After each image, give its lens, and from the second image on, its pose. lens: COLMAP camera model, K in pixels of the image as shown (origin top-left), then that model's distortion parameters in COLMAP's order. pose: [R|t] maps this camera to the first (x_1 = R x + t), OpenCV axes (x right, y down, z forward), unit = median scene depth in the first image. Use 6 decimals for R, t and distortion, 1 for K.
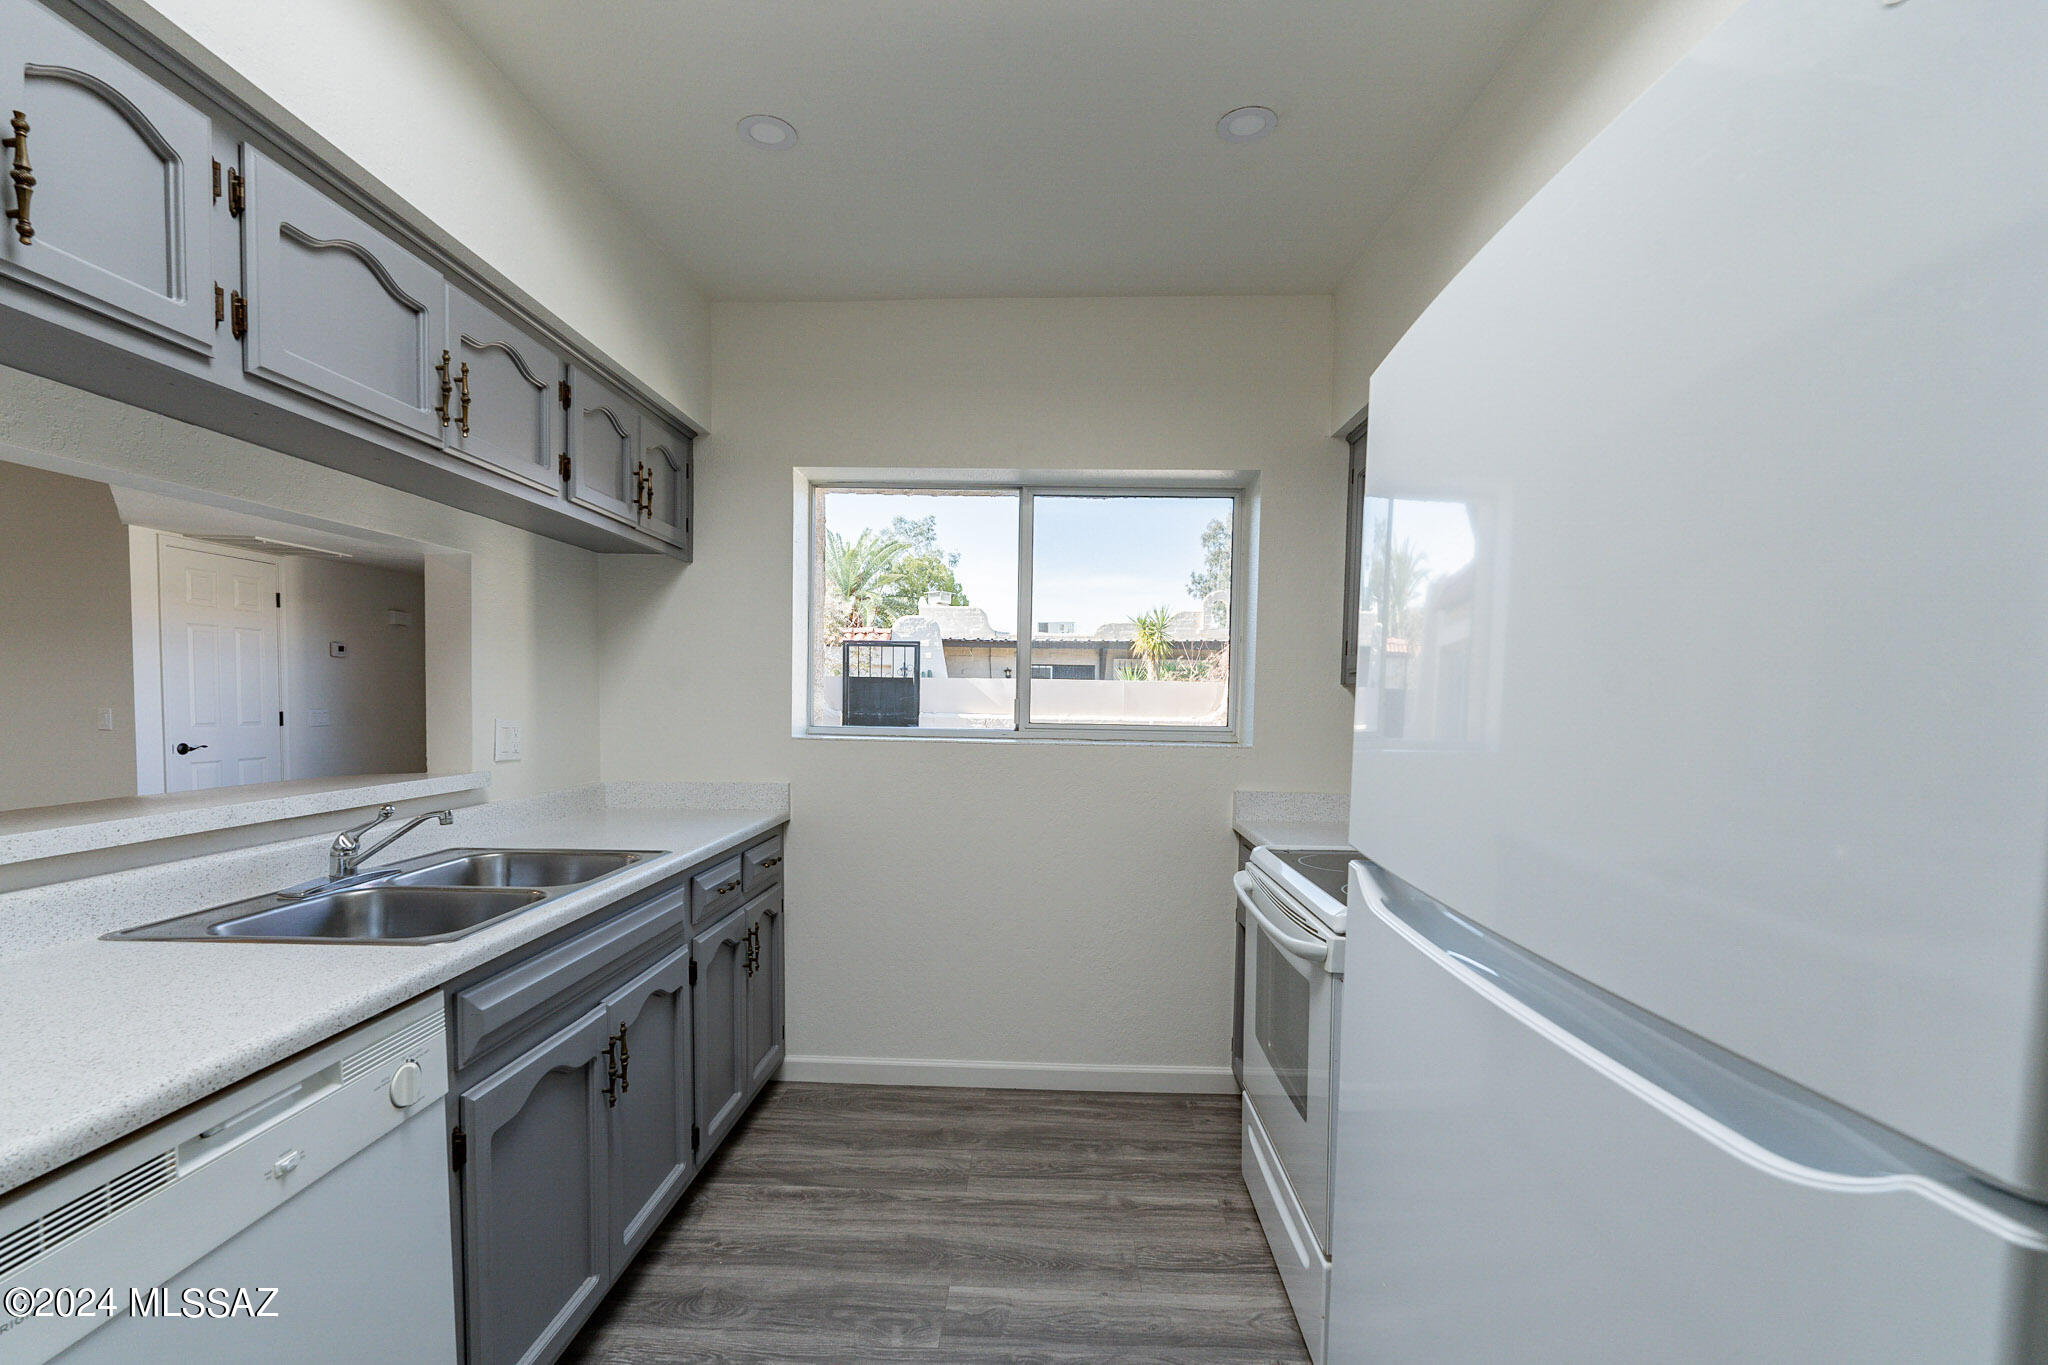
lens RADIAL K [[897.1, 0, 1027.6], [0, 897.1, 741.0], [0, 0, 1]] dist [-0.003904, 0.001358]
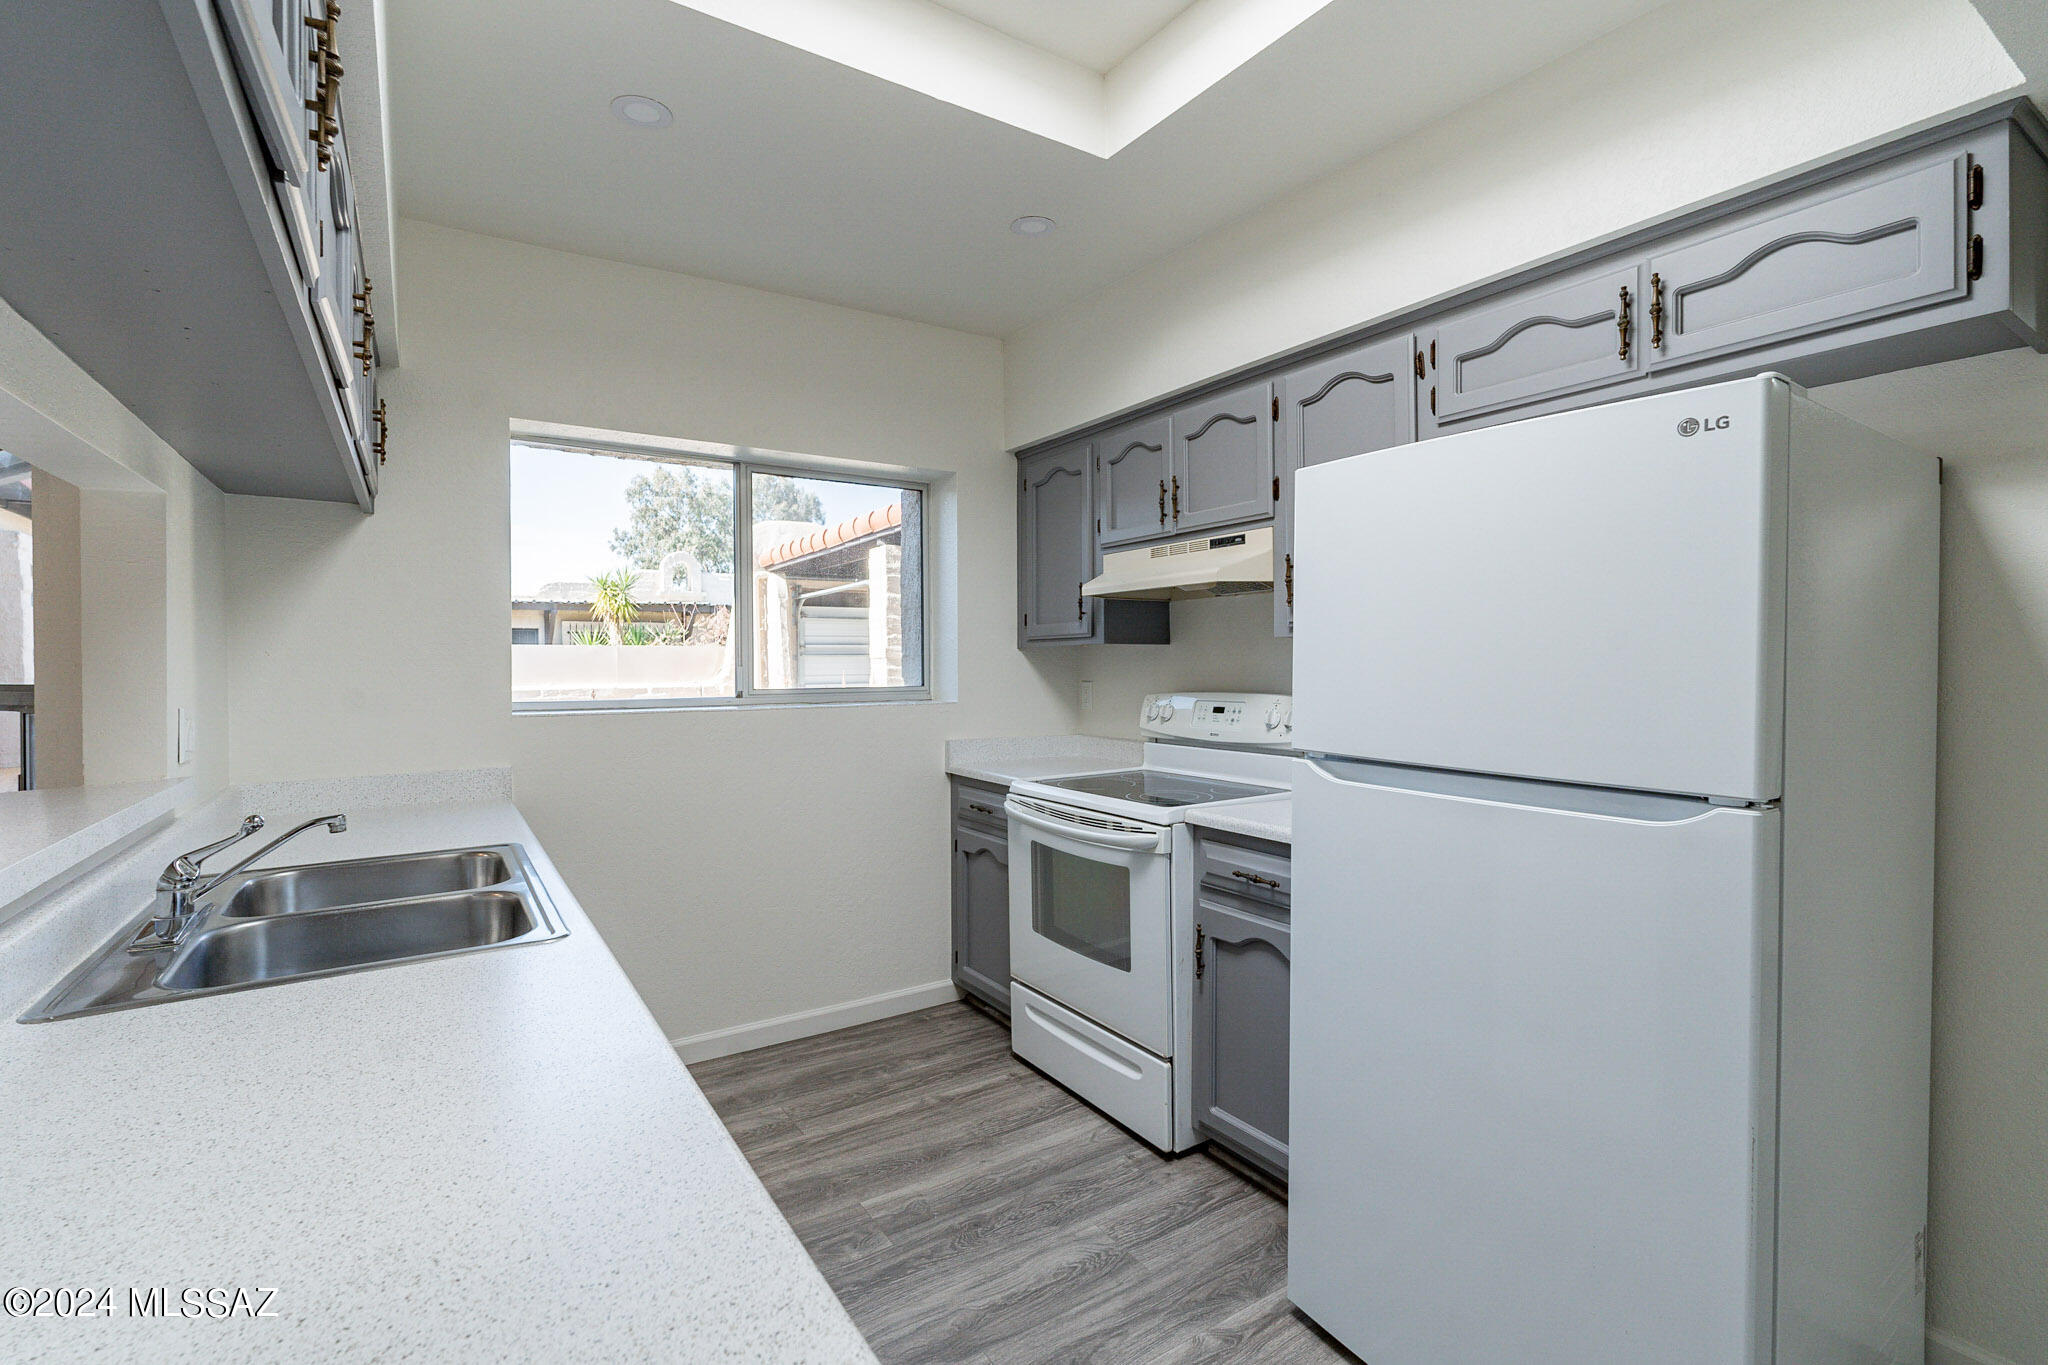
lens RADIAL K [[897.1, 0, 1020.5], [0, 897.1, 667.2], [0, 0, 1]] dist [-0.003904, 0.001358]
pose [[0.822856, -0.022364, 0.567809, -0.464485], [0.045273, 0.998629, -0.026277, -0.006832], [-0.566443, 0.047329, 0.822741, -0.037789]]
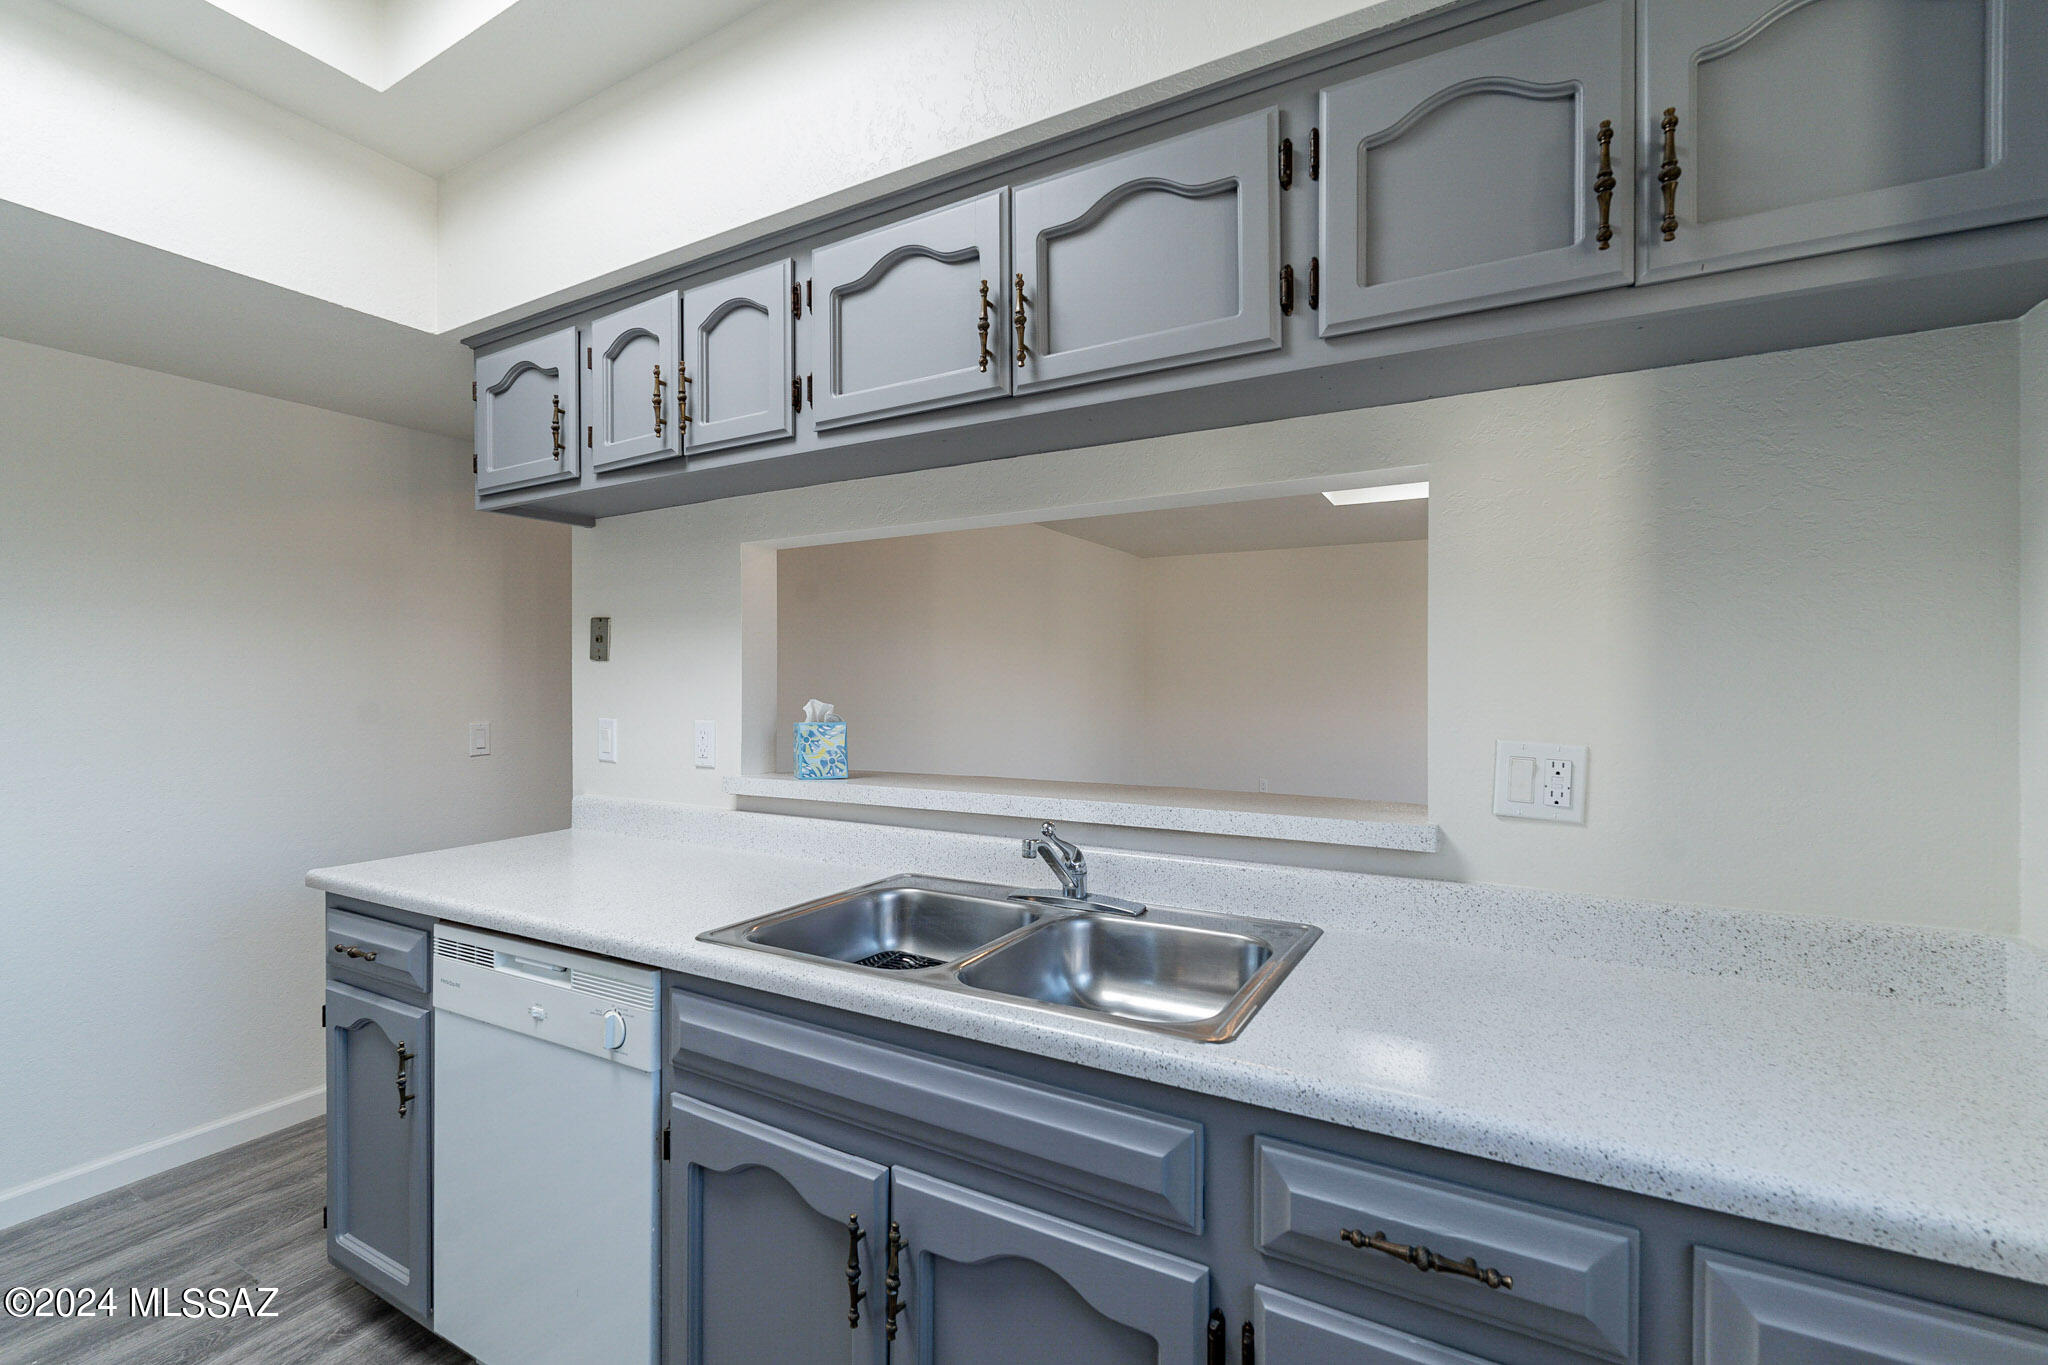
lens RADIAL K [[897.1, 0, 1040.7], [0, 897.1, 680.2], [0, 0, 1]] dist [-0.003904, 0.001358]
pose [[-0.458228, -0.019229, -0.888626, 0.044597], [-0.053189, 0.998568, 0.005819, -0.052875], [0.887242, 0.049932, -0.458595, 1.049413]]
